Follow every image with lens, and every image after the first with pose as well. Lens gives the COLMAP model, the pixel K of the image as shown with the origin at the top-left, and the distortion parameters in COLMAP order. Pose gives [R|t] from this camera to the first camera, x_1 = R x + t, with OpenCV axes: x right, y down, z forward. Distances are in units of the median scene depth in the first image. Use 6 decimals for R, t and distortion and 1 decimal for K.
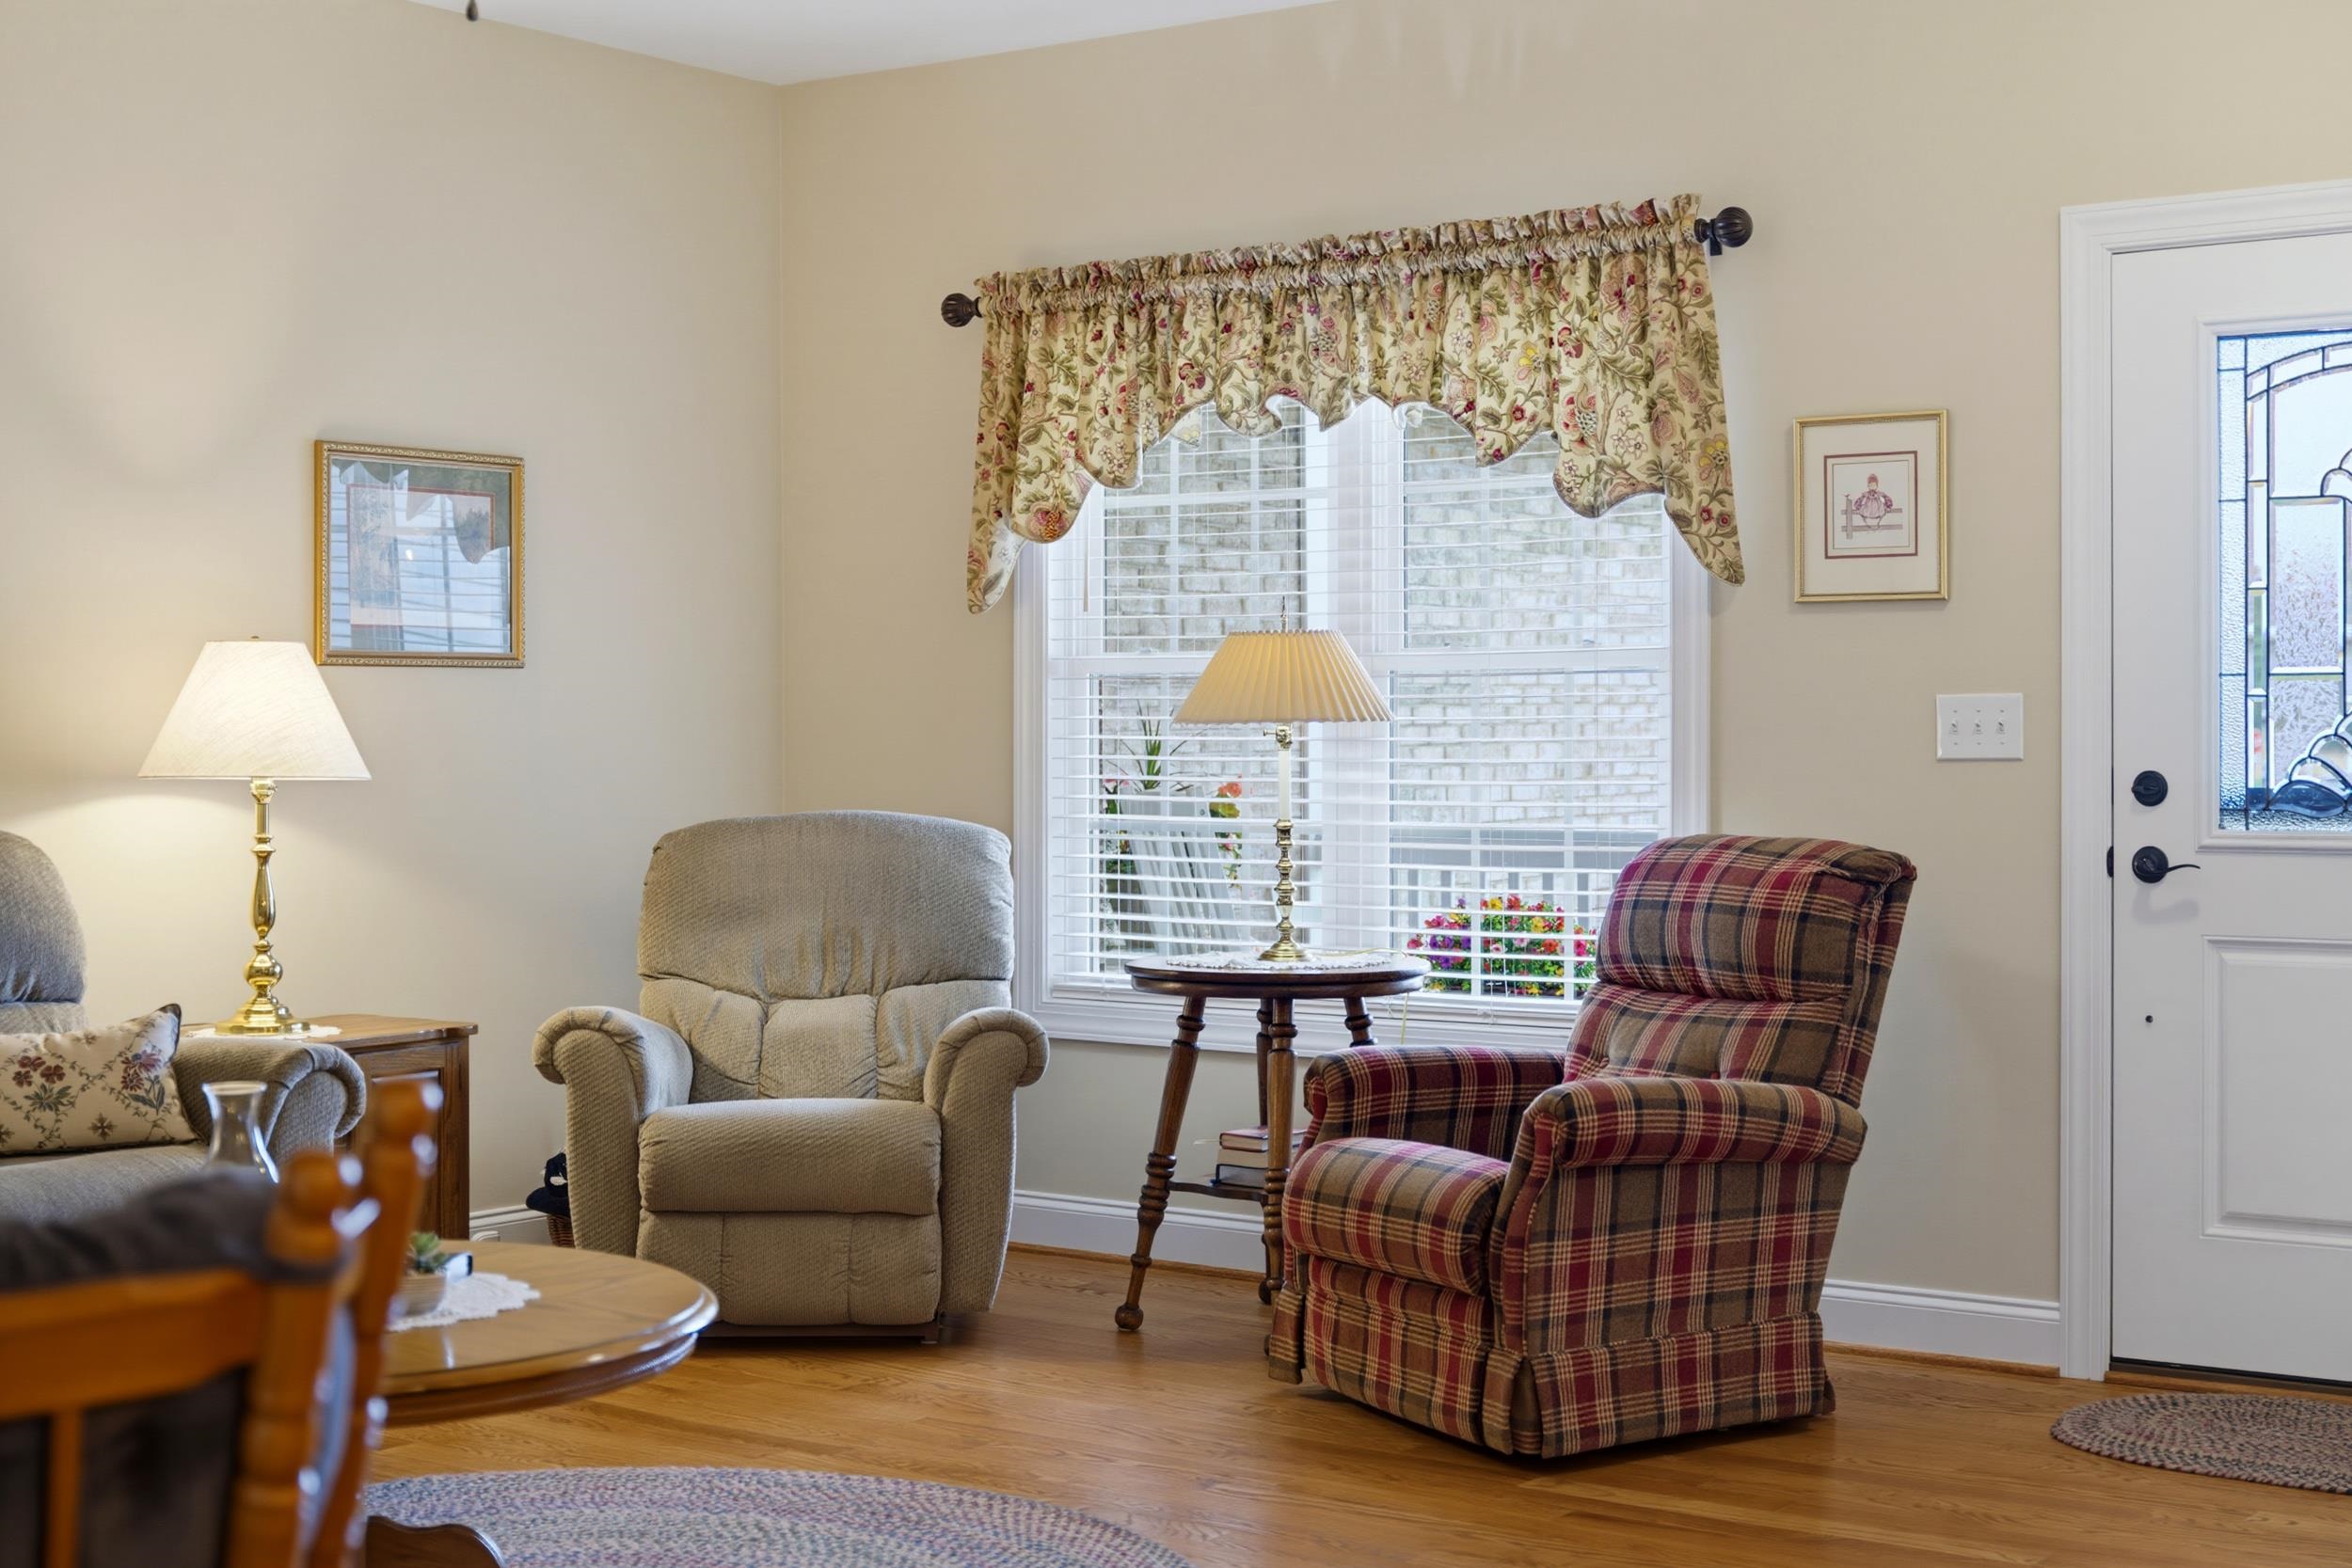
lens RADIAL K [[3215.2, 0, 1176.9], [0, 3215.2, 734.4], [0, 0, 1]] dist [0.002631, 0.000000]
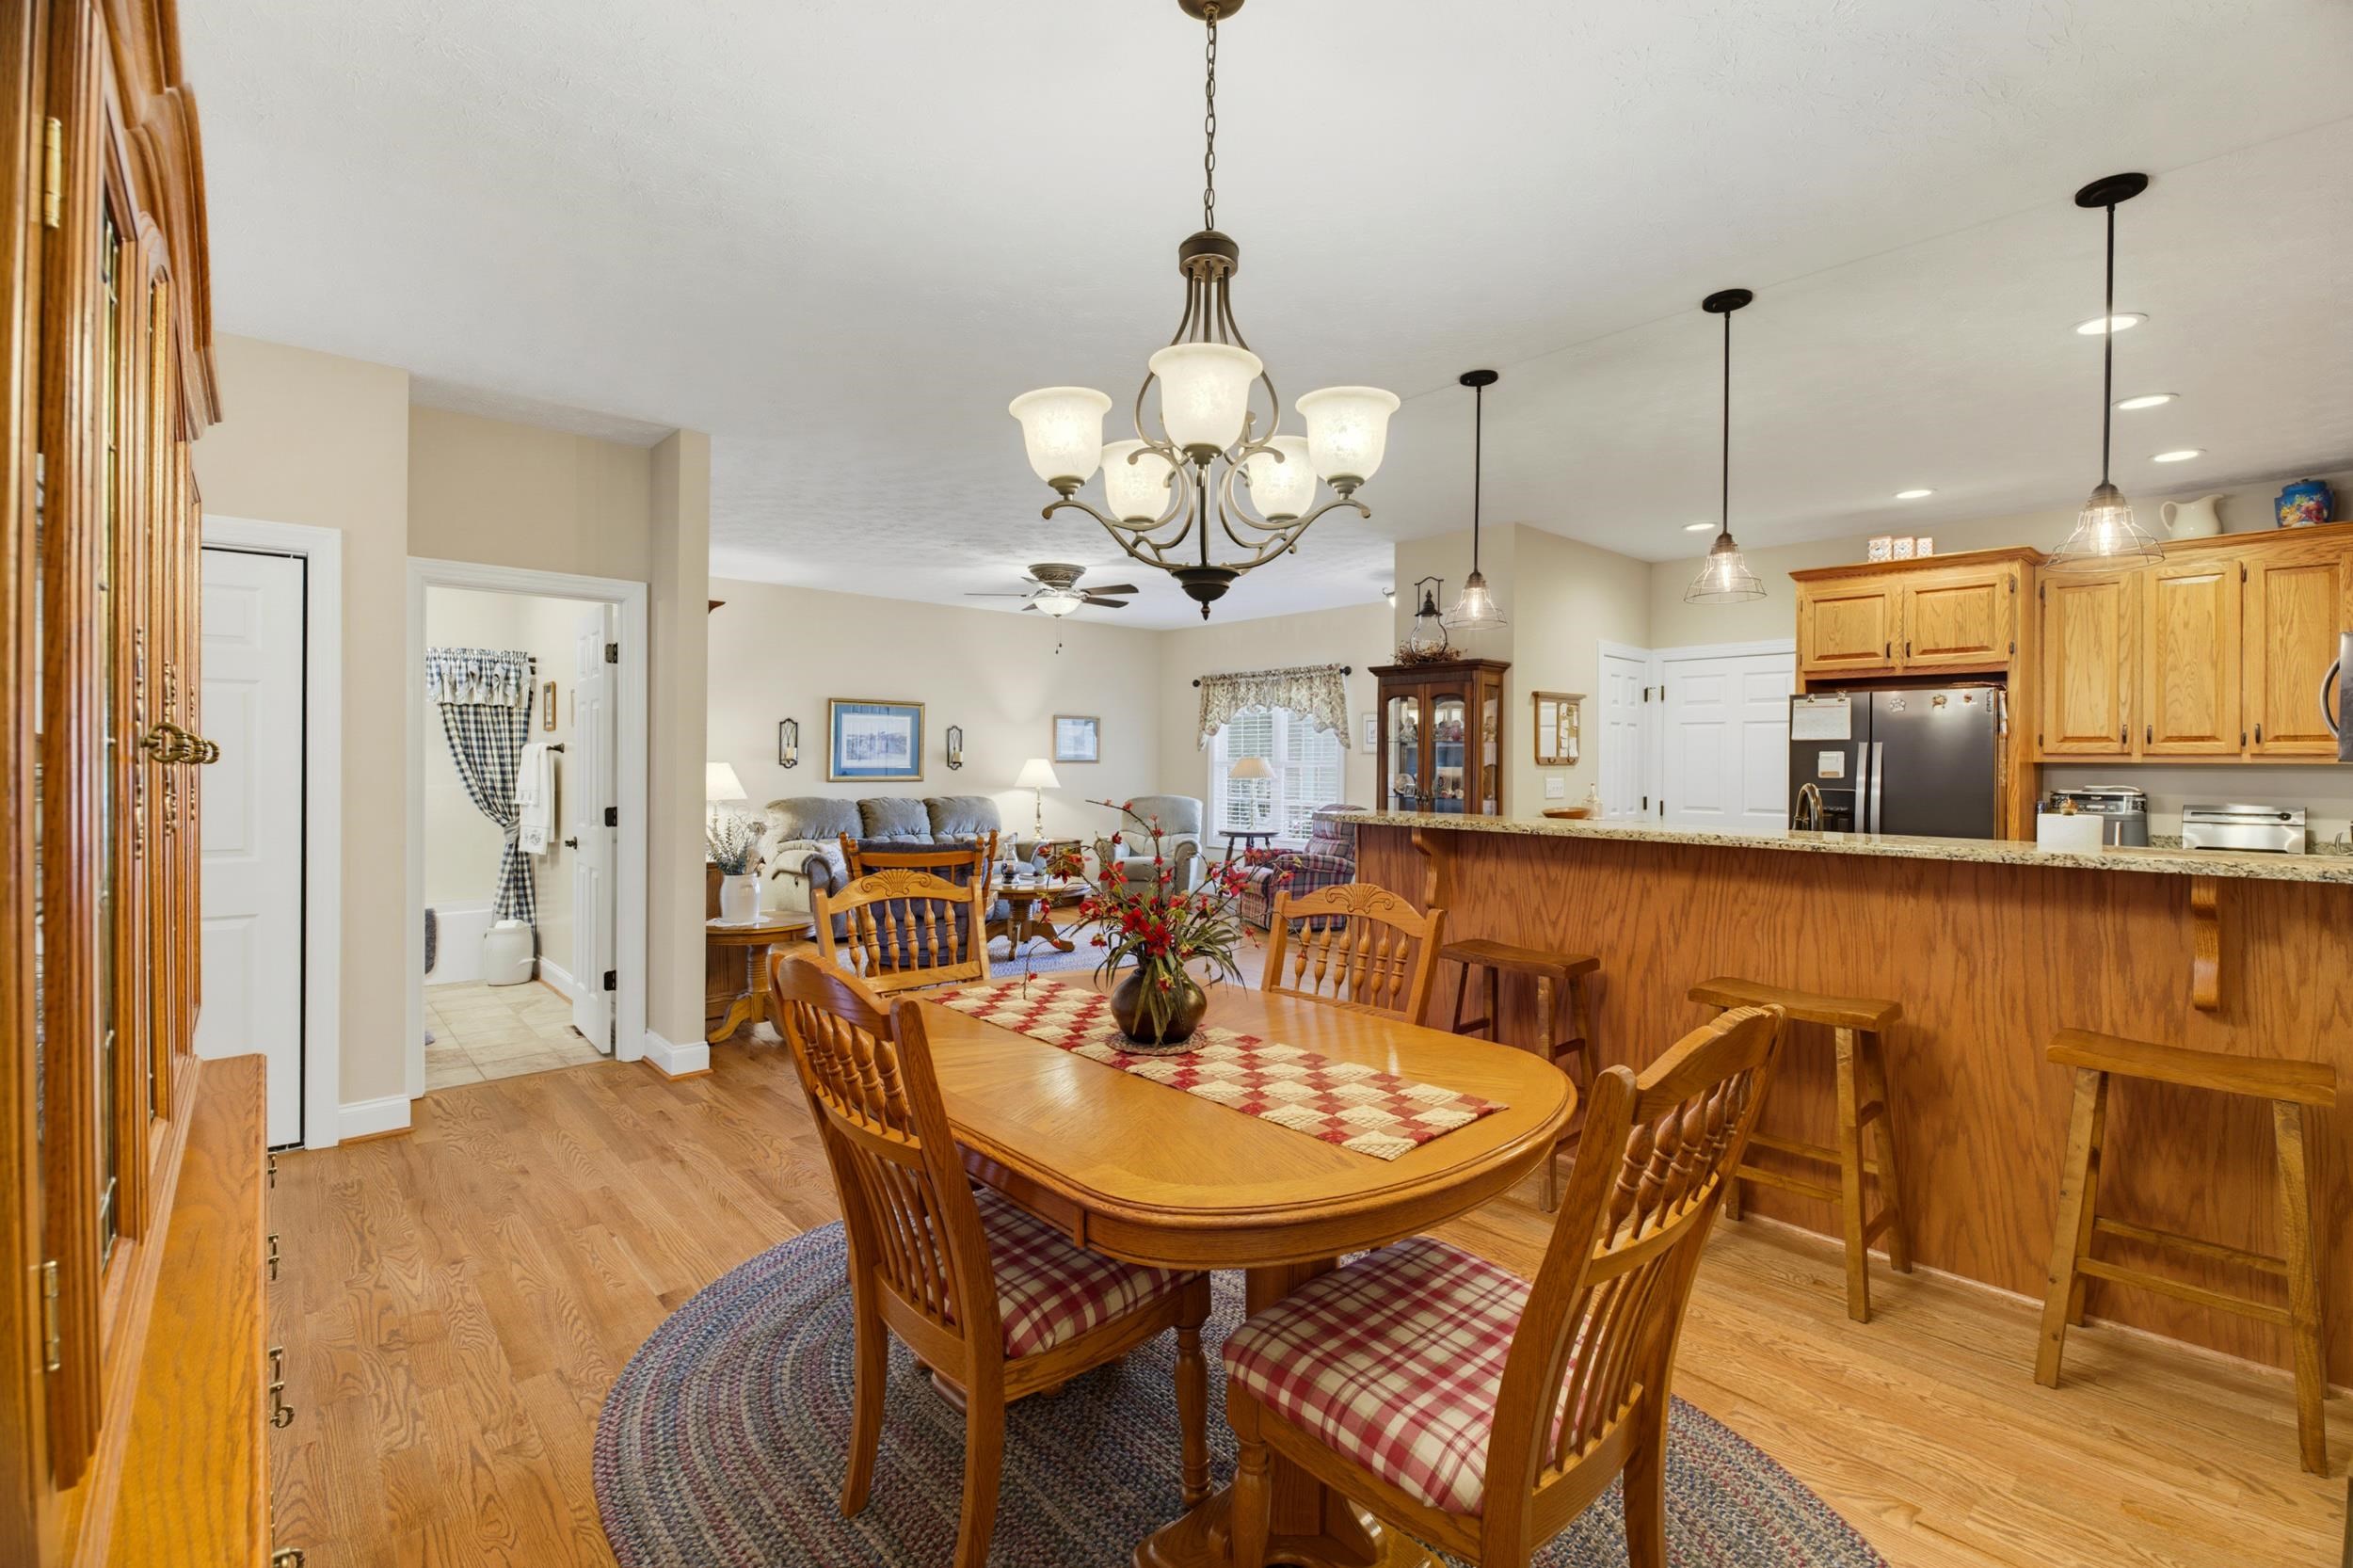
lens RADIAL K [[1040.3, 0, 1198.2], [0, 1040.3, 775.4], [0, 0, 1]] dist [0.007678, -0.008795]
pose [[0.980993, 0.010886, -0.193736, 0.250240], [-0.009660, 0.999927, 0.007274, -0.017561], [0.193801, -0.005264, 0.981027, -0.481922]]
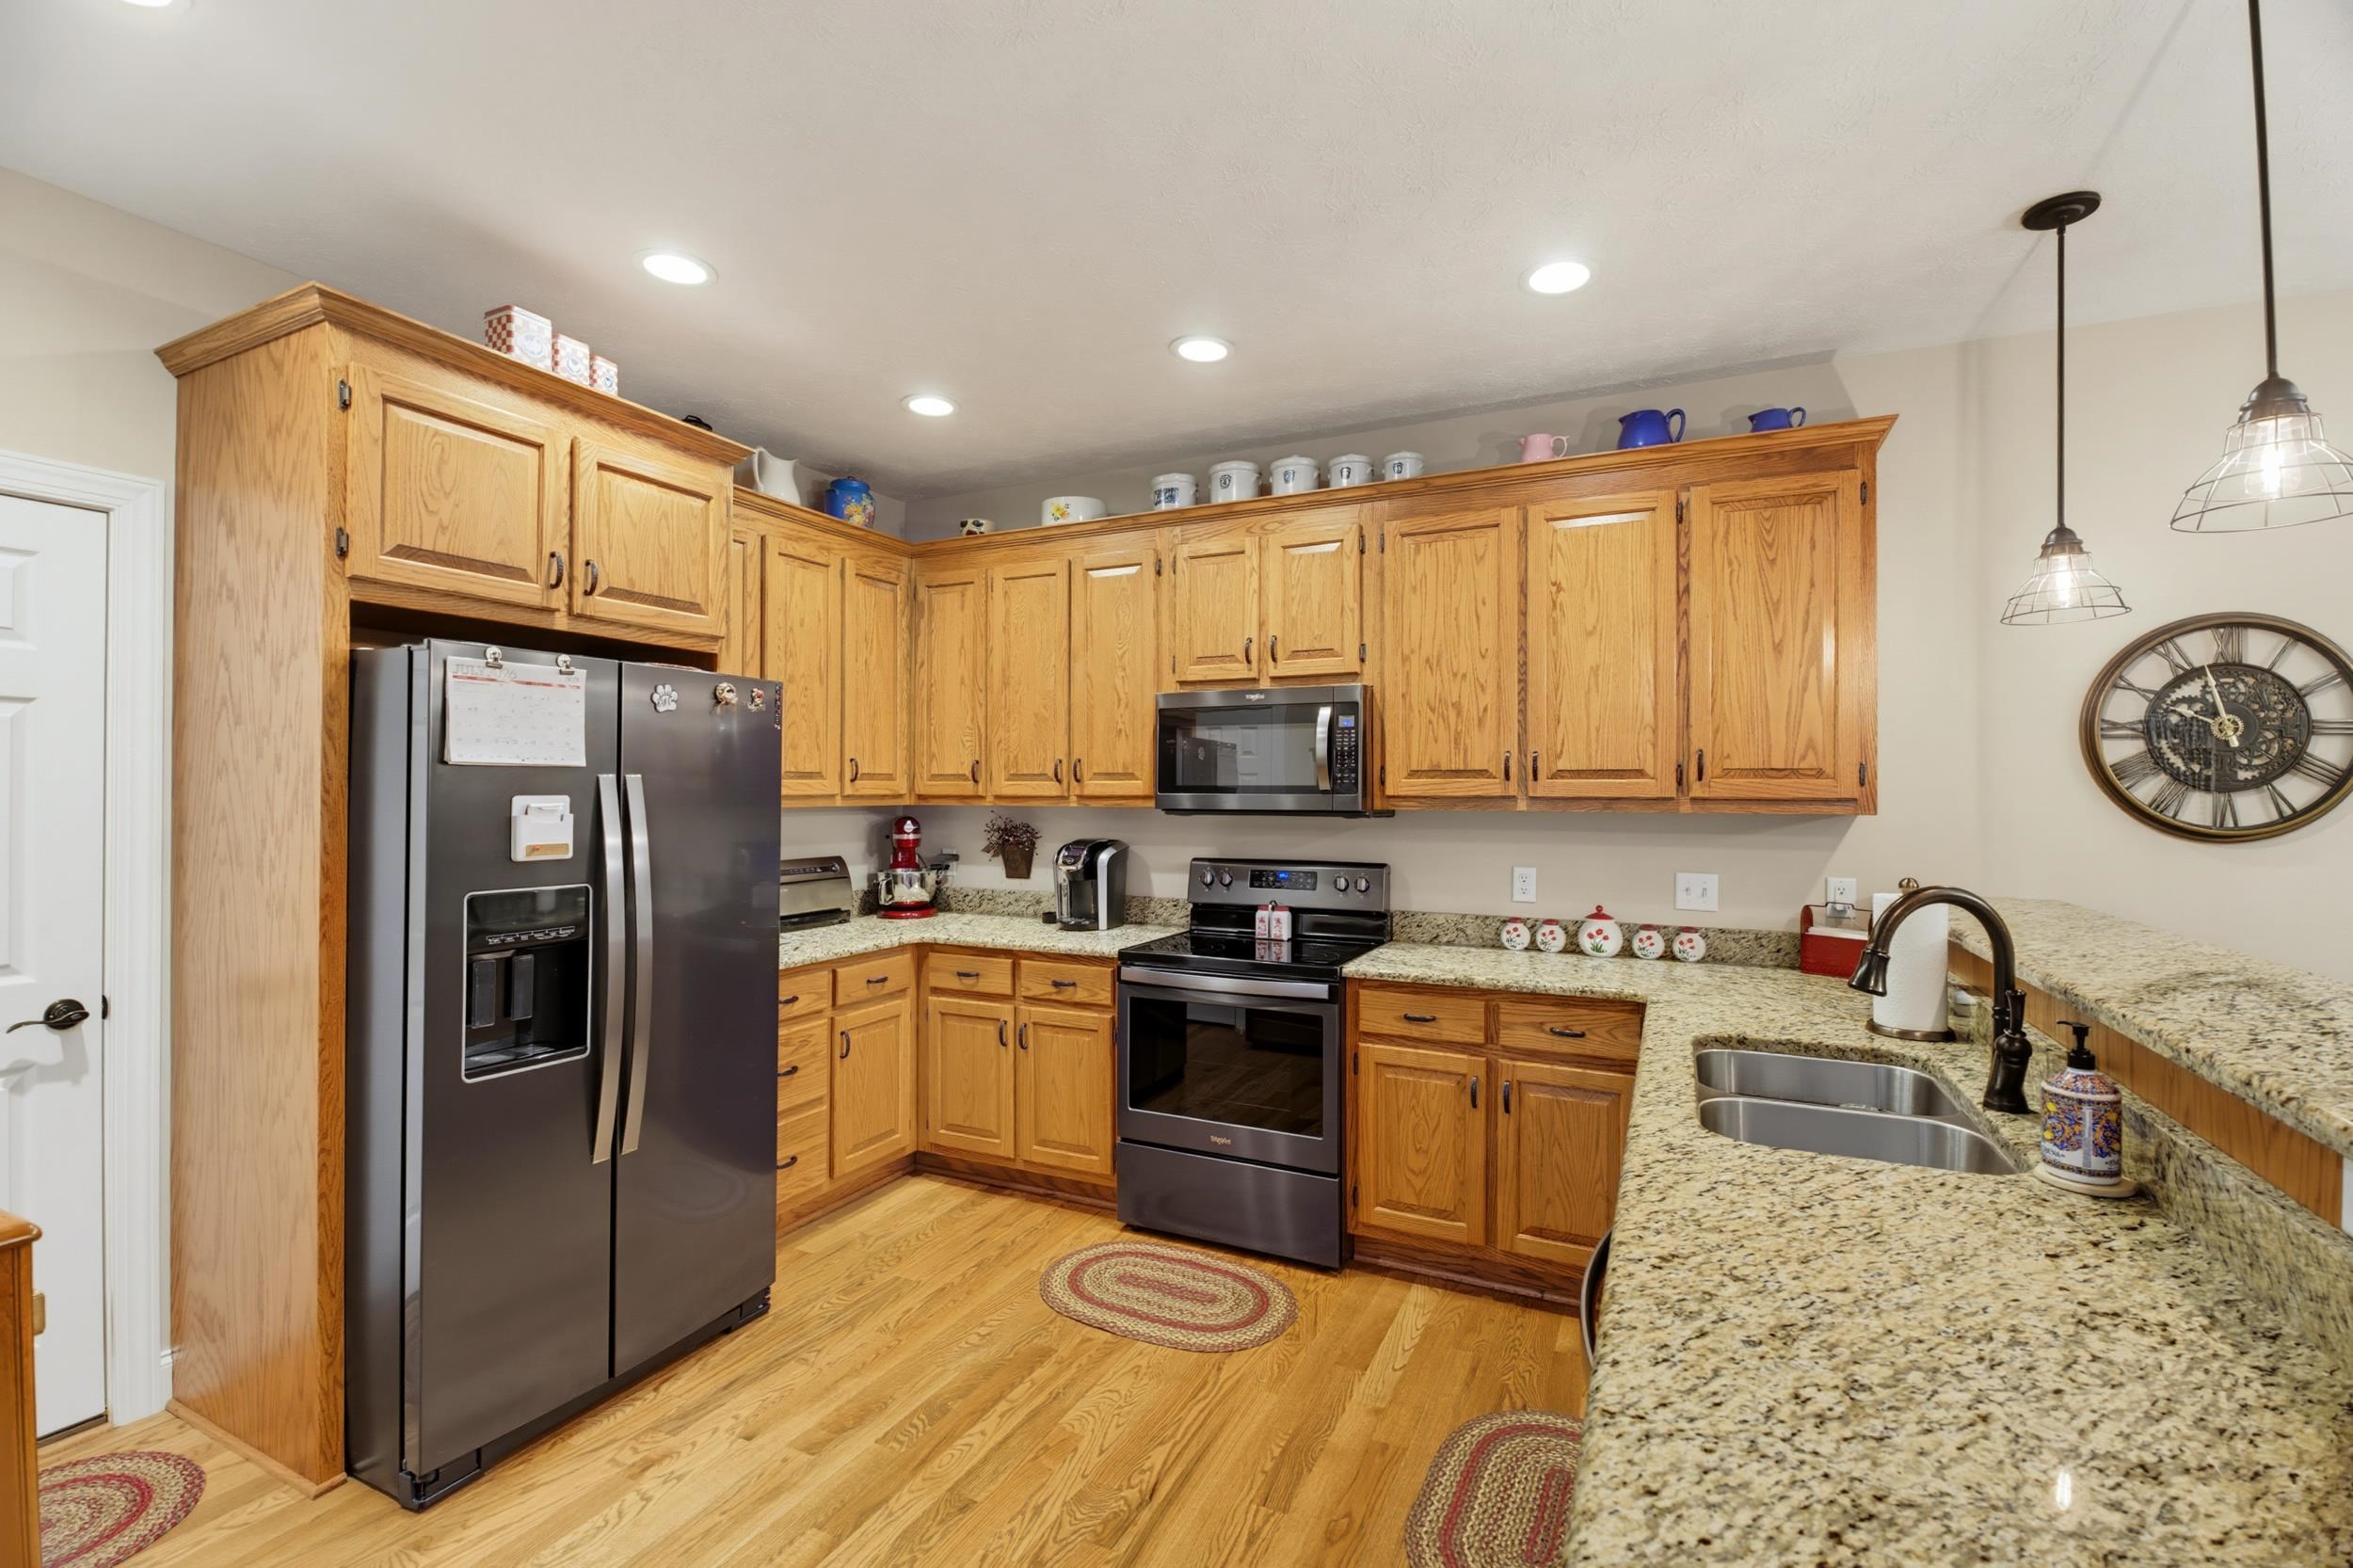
lens RADIAL K [[1040.3, 0, 1182.7], [0, 1040.3, 786.9], [0, 0, 1]] dist [0.007678, -0.008795]
pose [[-0.179743, 0.002936, 0.983709, 0.213654], [0.004275, 0.999988, -0.002203, -0.038533], [-0.983704, 0.003809, -0.179754, 0.346078]]
